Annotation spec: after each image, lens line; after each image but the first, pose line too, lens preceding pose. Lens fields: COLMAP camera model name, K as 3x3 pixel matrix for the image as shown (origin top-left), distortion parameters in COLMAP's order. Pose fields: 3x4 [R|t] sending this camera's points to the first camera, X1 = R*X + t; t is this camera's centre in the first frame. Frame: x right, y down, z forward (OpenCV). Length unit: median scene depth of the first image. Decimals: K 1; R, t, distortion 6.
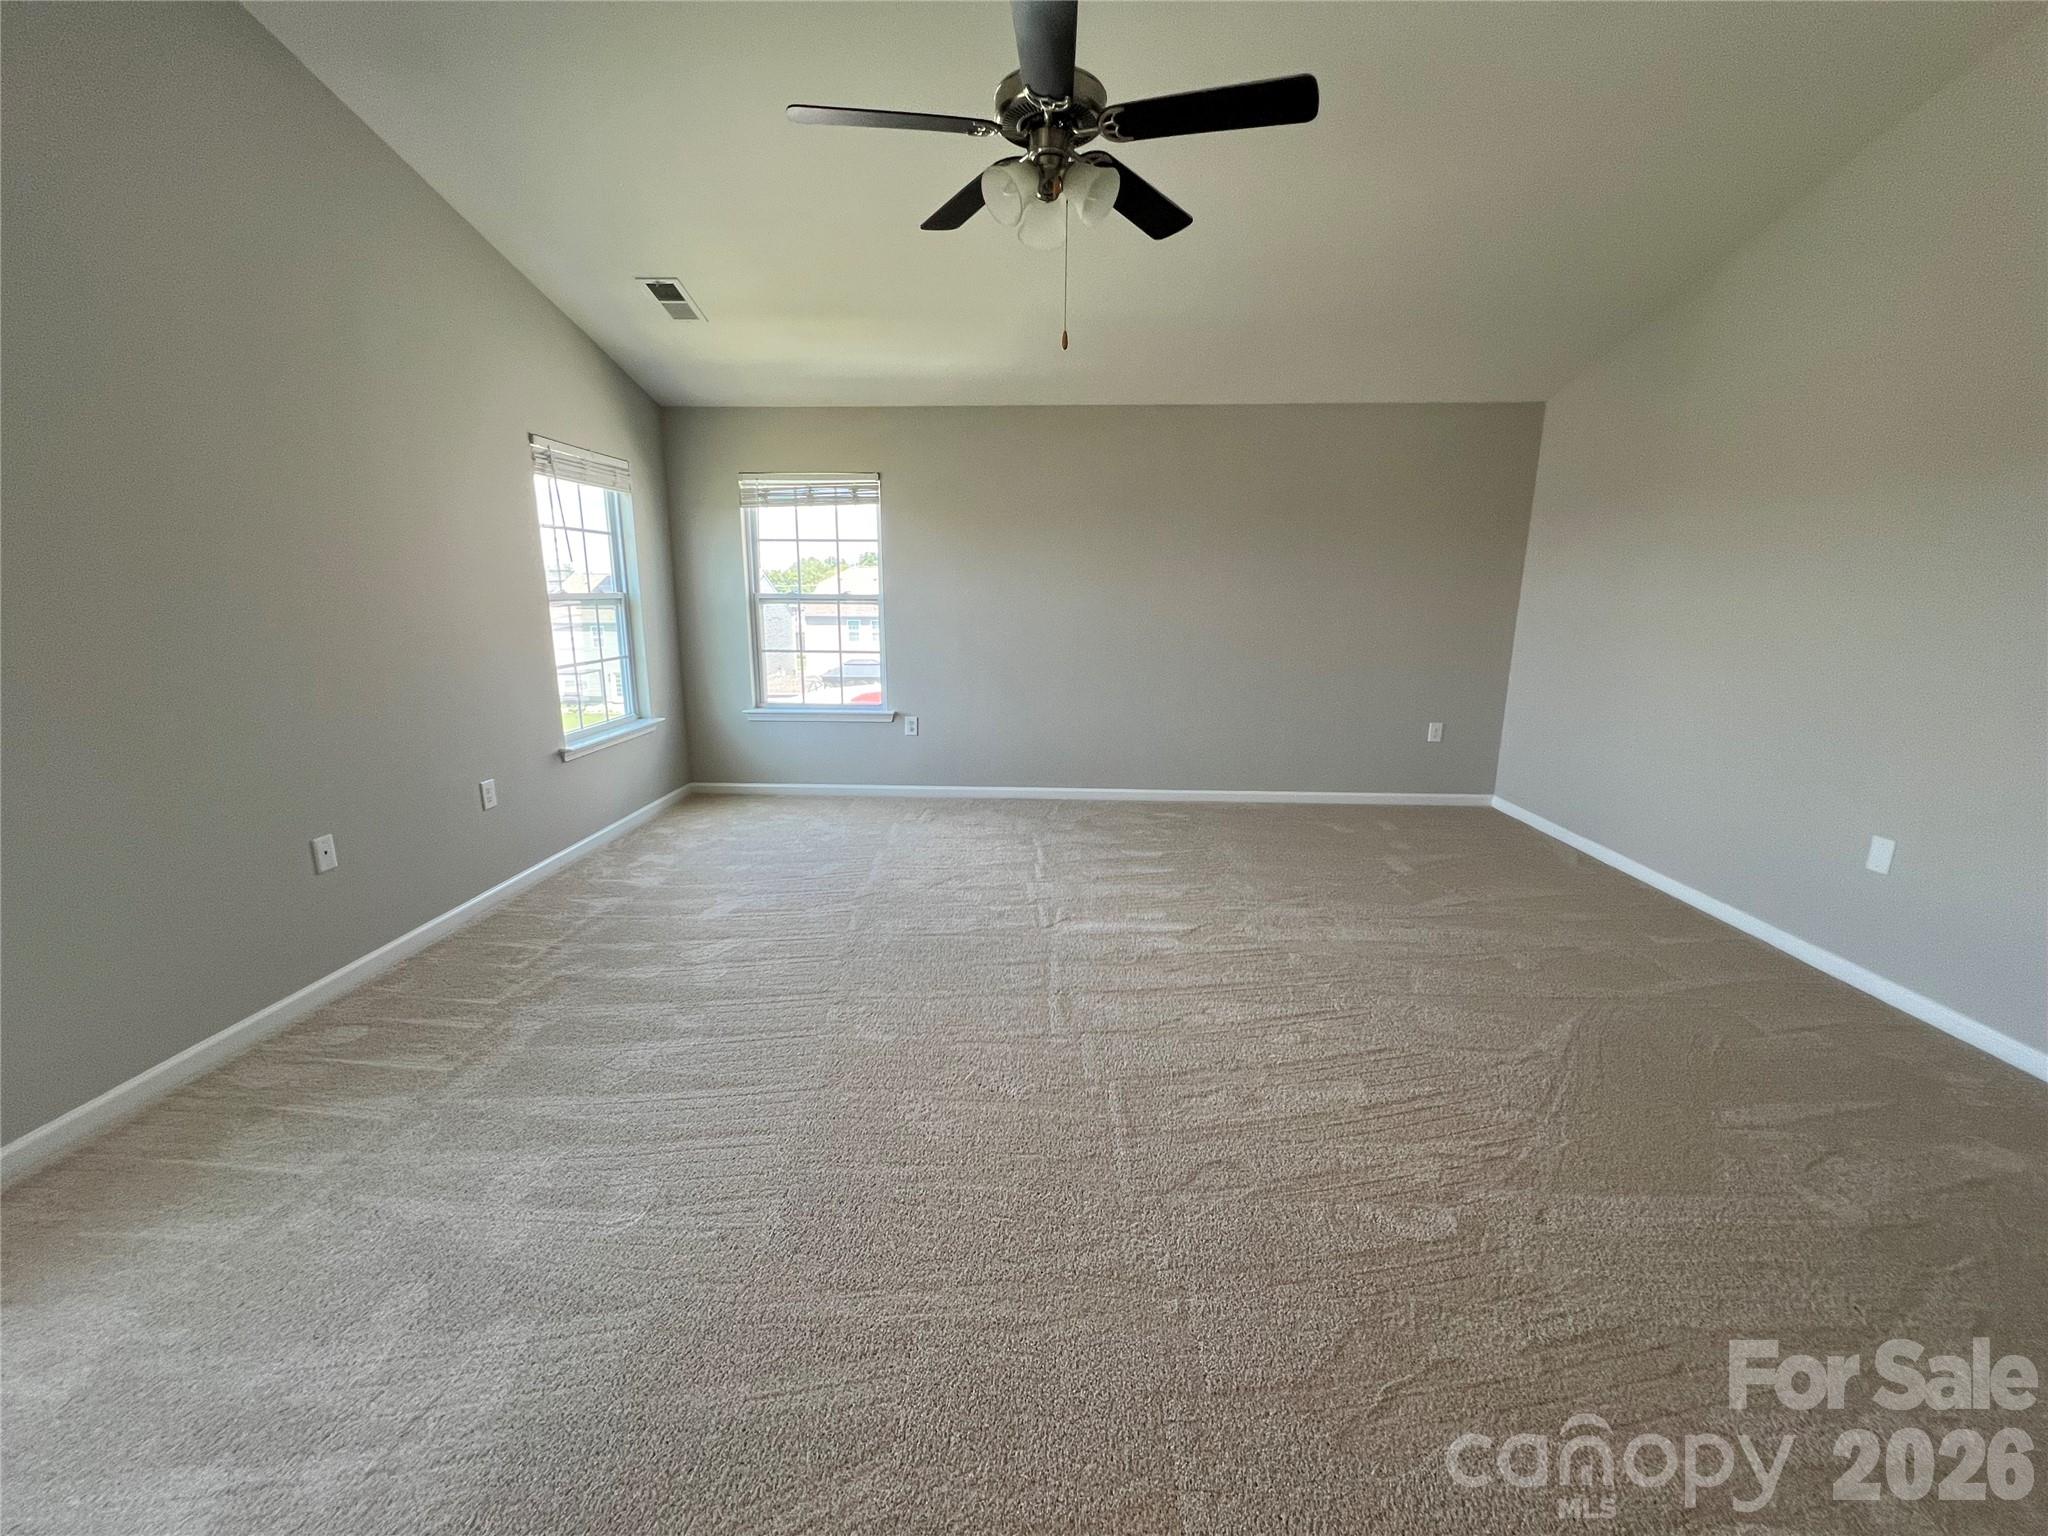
lens RADIAL K [[823.0, 0, 1015.9], [0, 823.0, 763.6], [0, 0, 1]] dist [-0.001220, -0.000315]
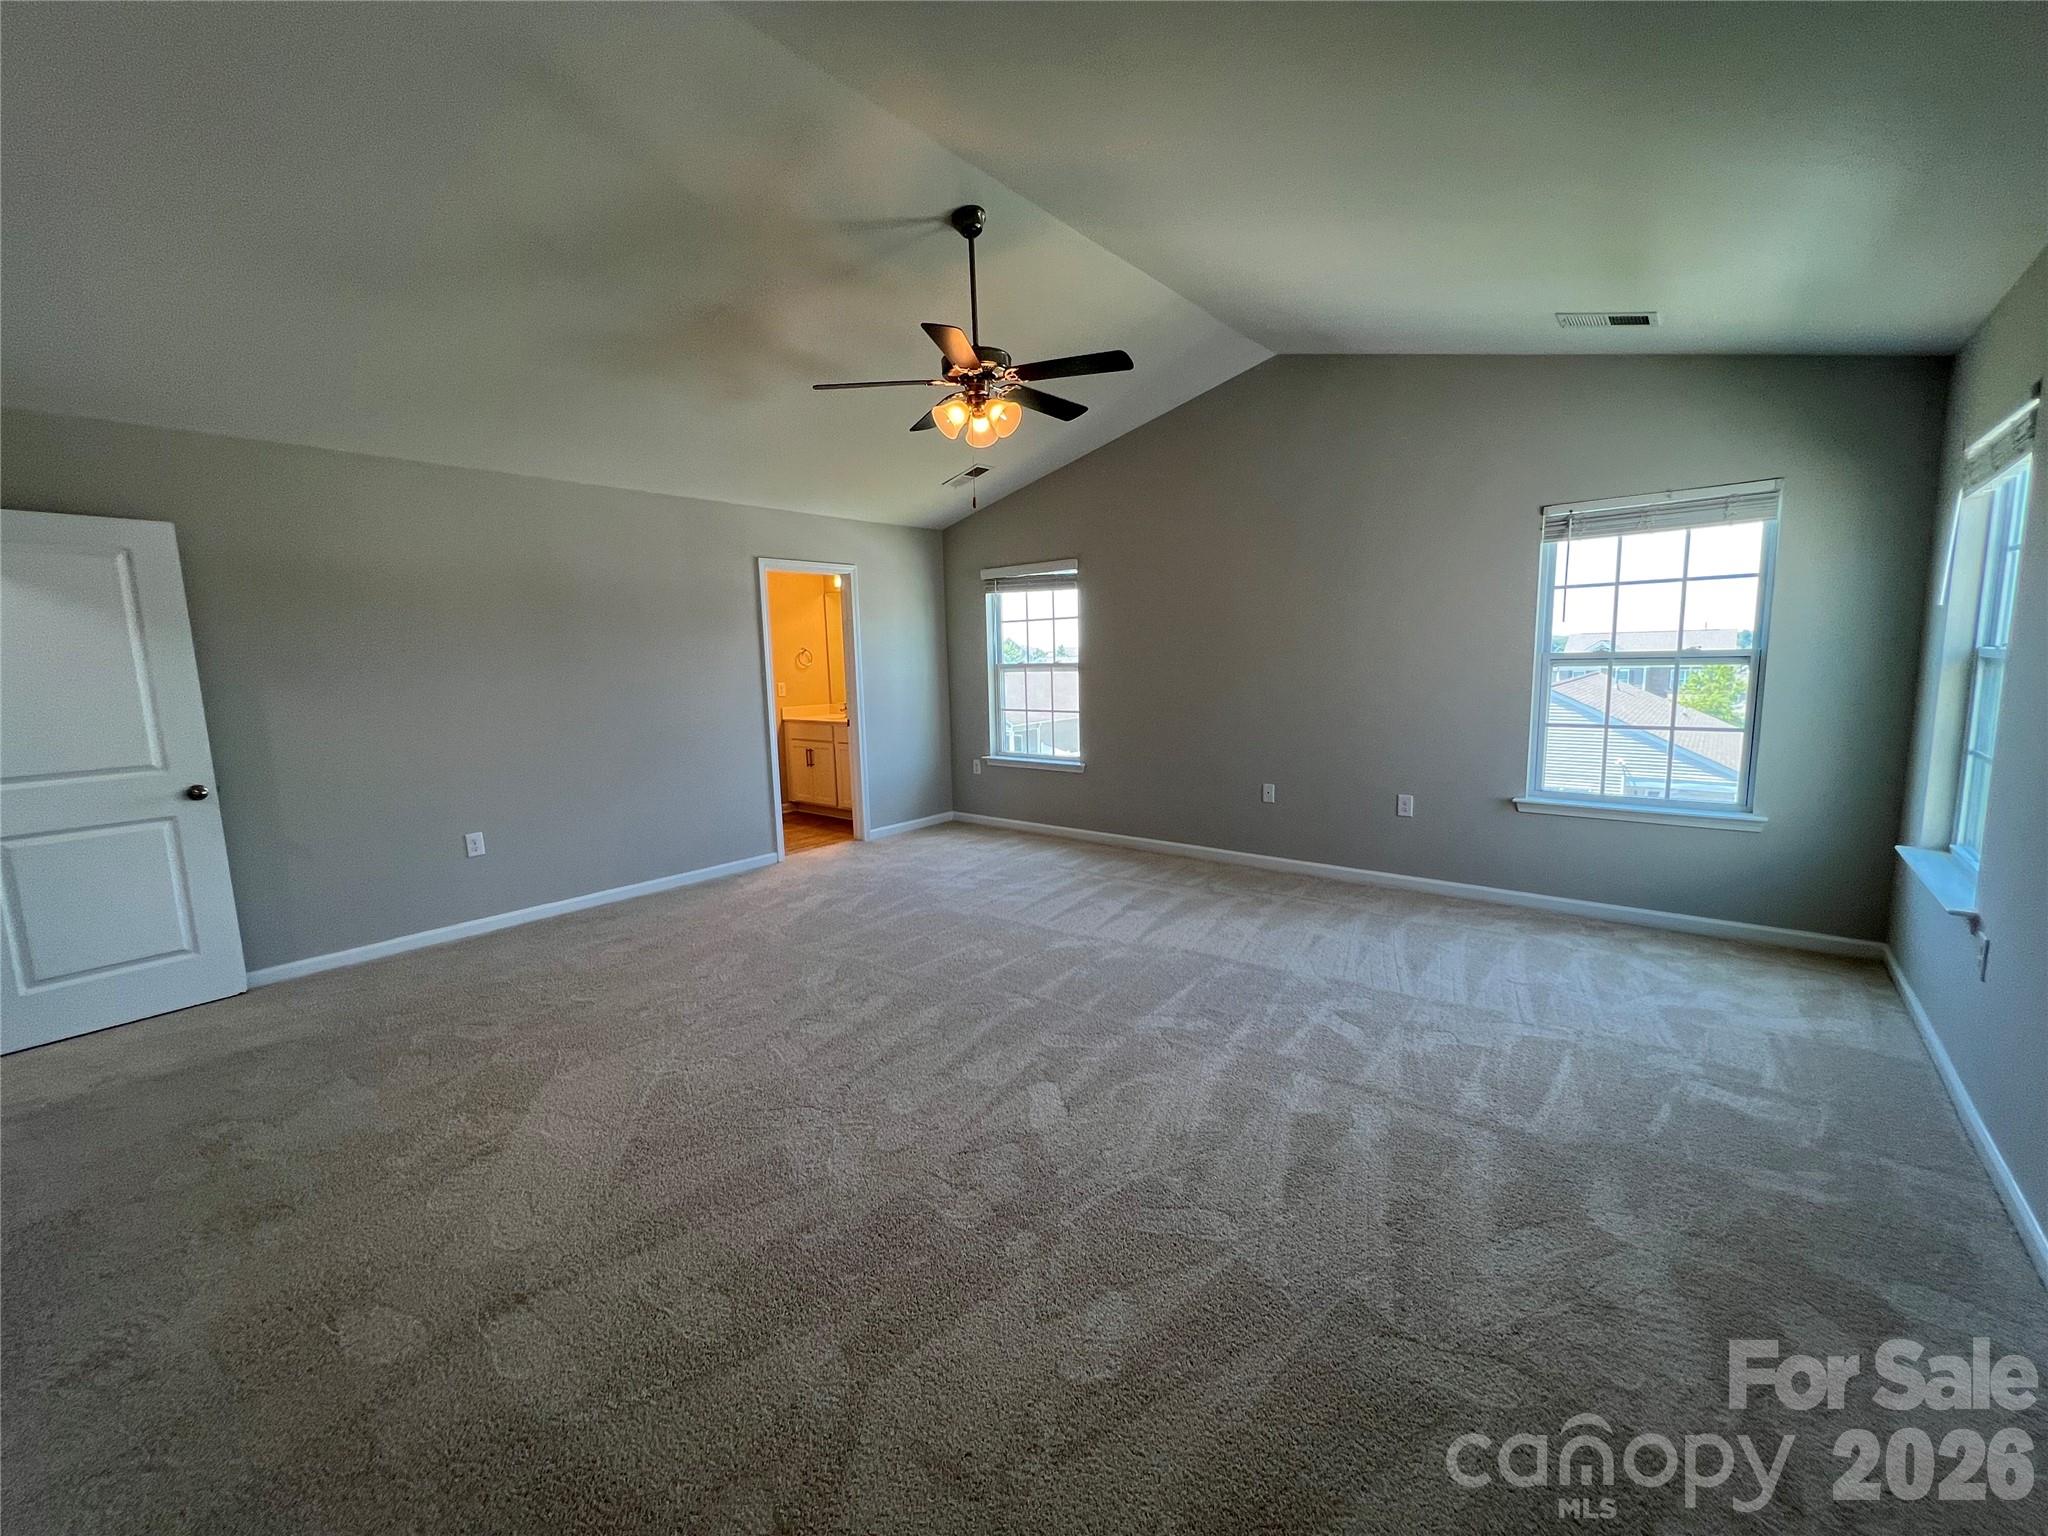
lens RADIAL K [[823.1, 0, 1015.8], [0, 823.1, 764.8], [0, 0, 1]] dist [-0.003647, -0.000385]
pose [[-0.610593, 0.116869, -0.783273, 0.667884], [-0.140000, 0.957545, 0.252007, -0.235839], [0.779471, 0.263532, -0.568309, 1.089083]]
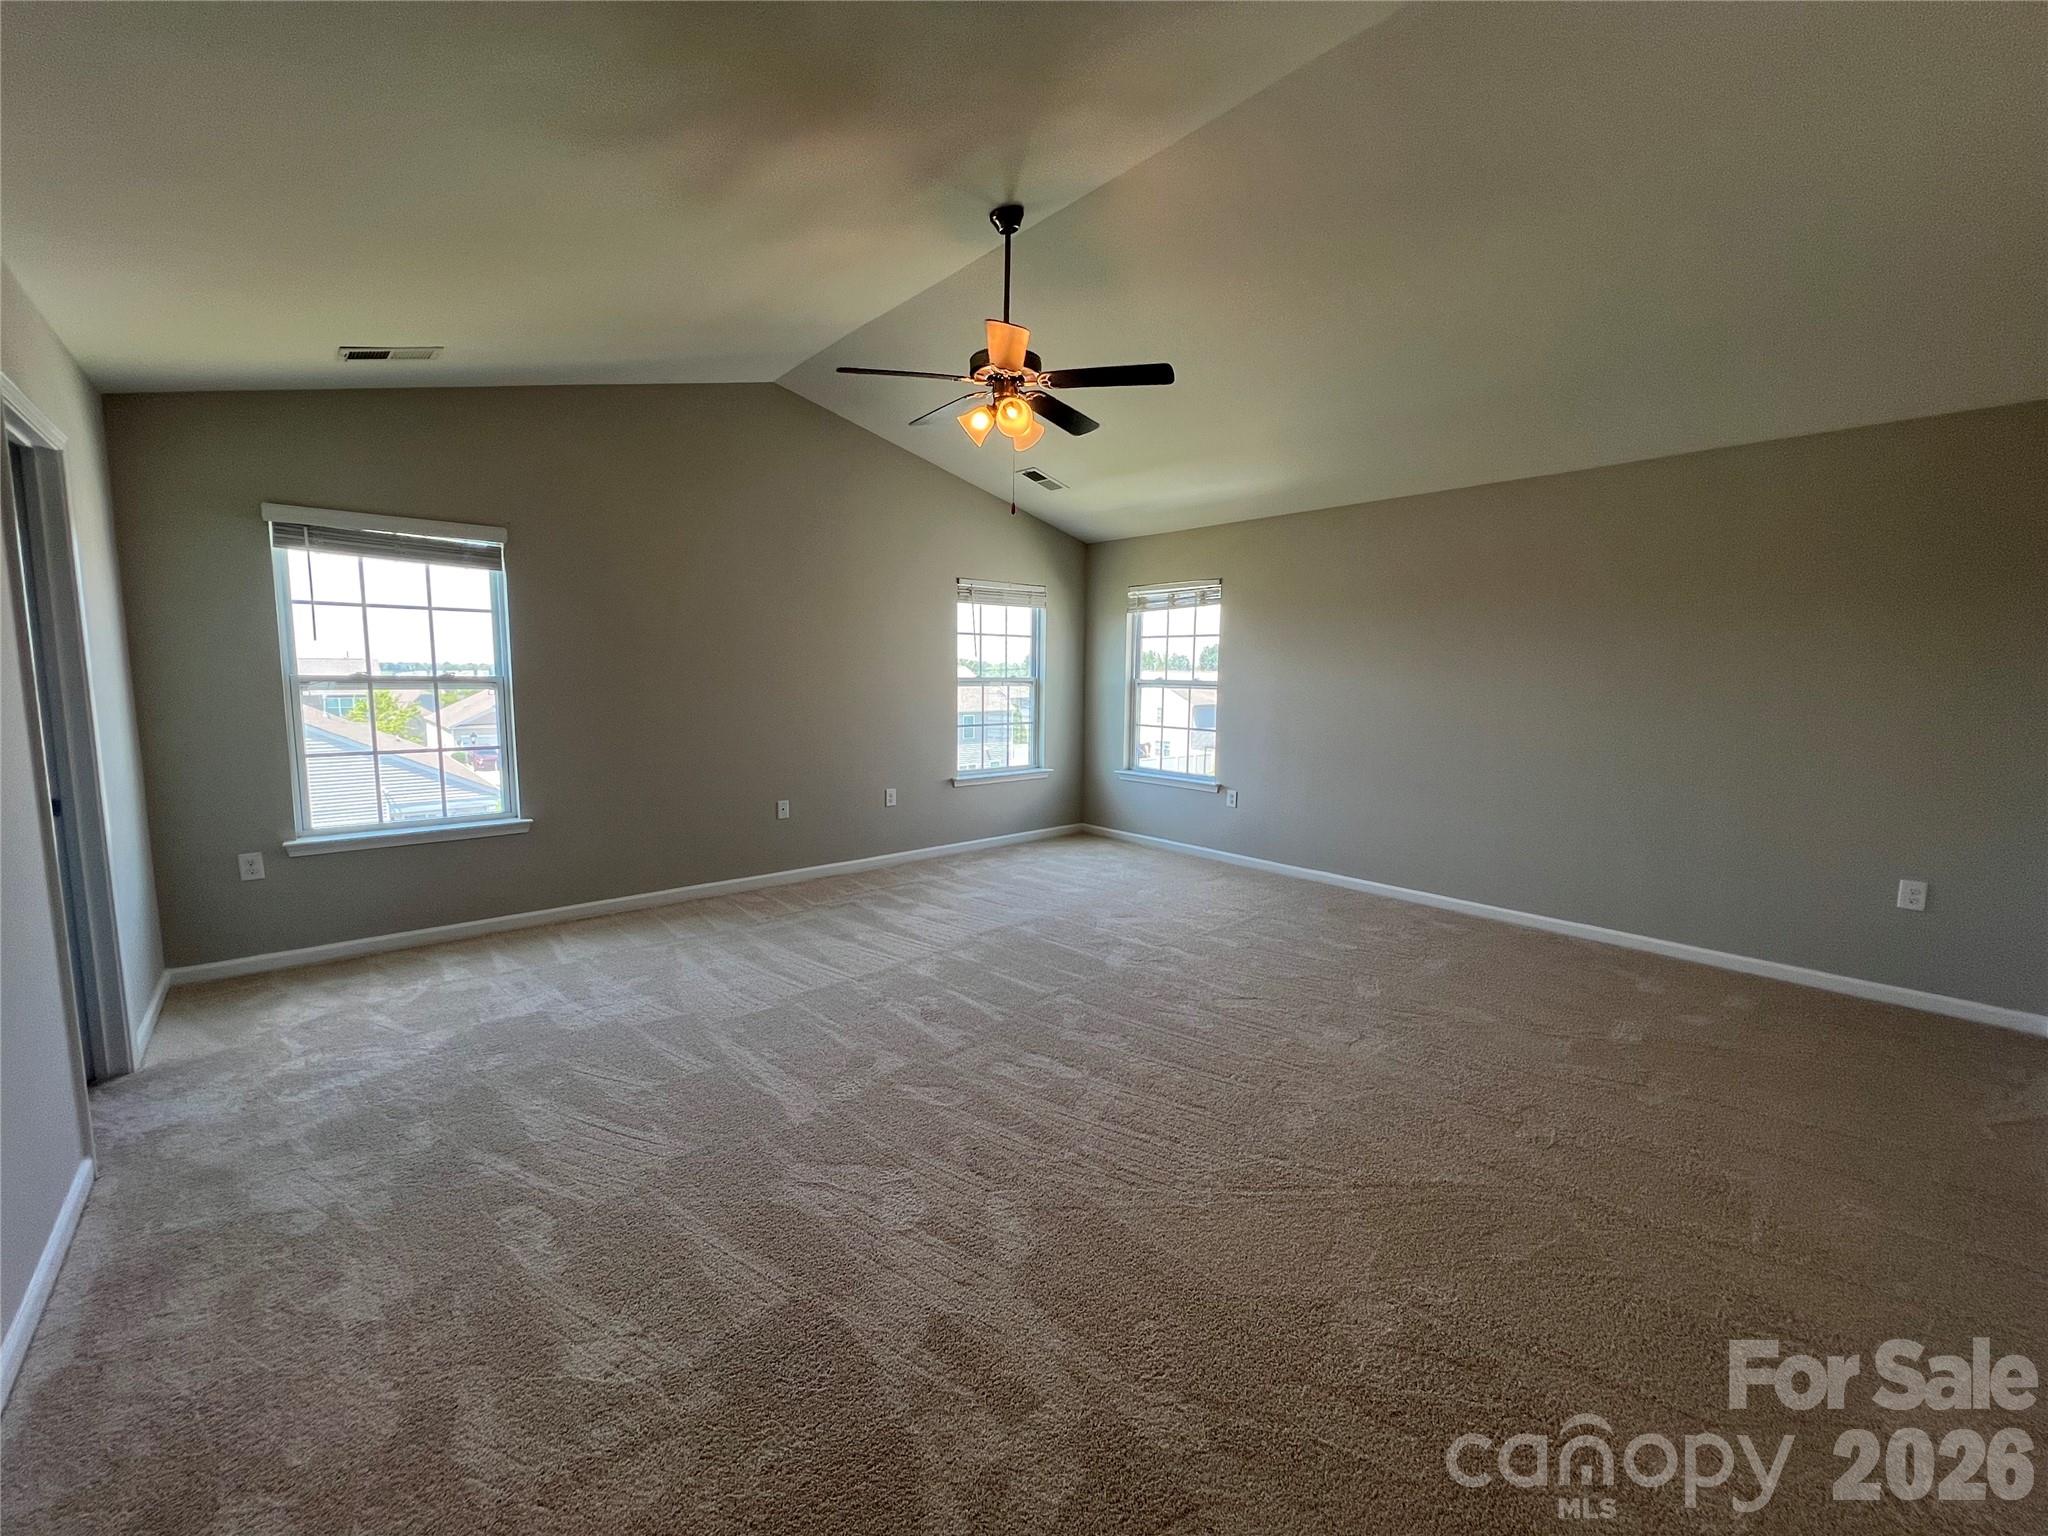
lens RADIAL K [[823.1, 0, 1015.8], [0, 823.1, 764.8], [0, 0, 1]] dist [-0.003647, -0.000385]
pose [[0.691876, 0.083982, -0.717116, 0.611884], [-0.157010, 0.986944, -0.035903, -0.006052], [0.704738, 0.137435, 0.696029, 0.023319]]
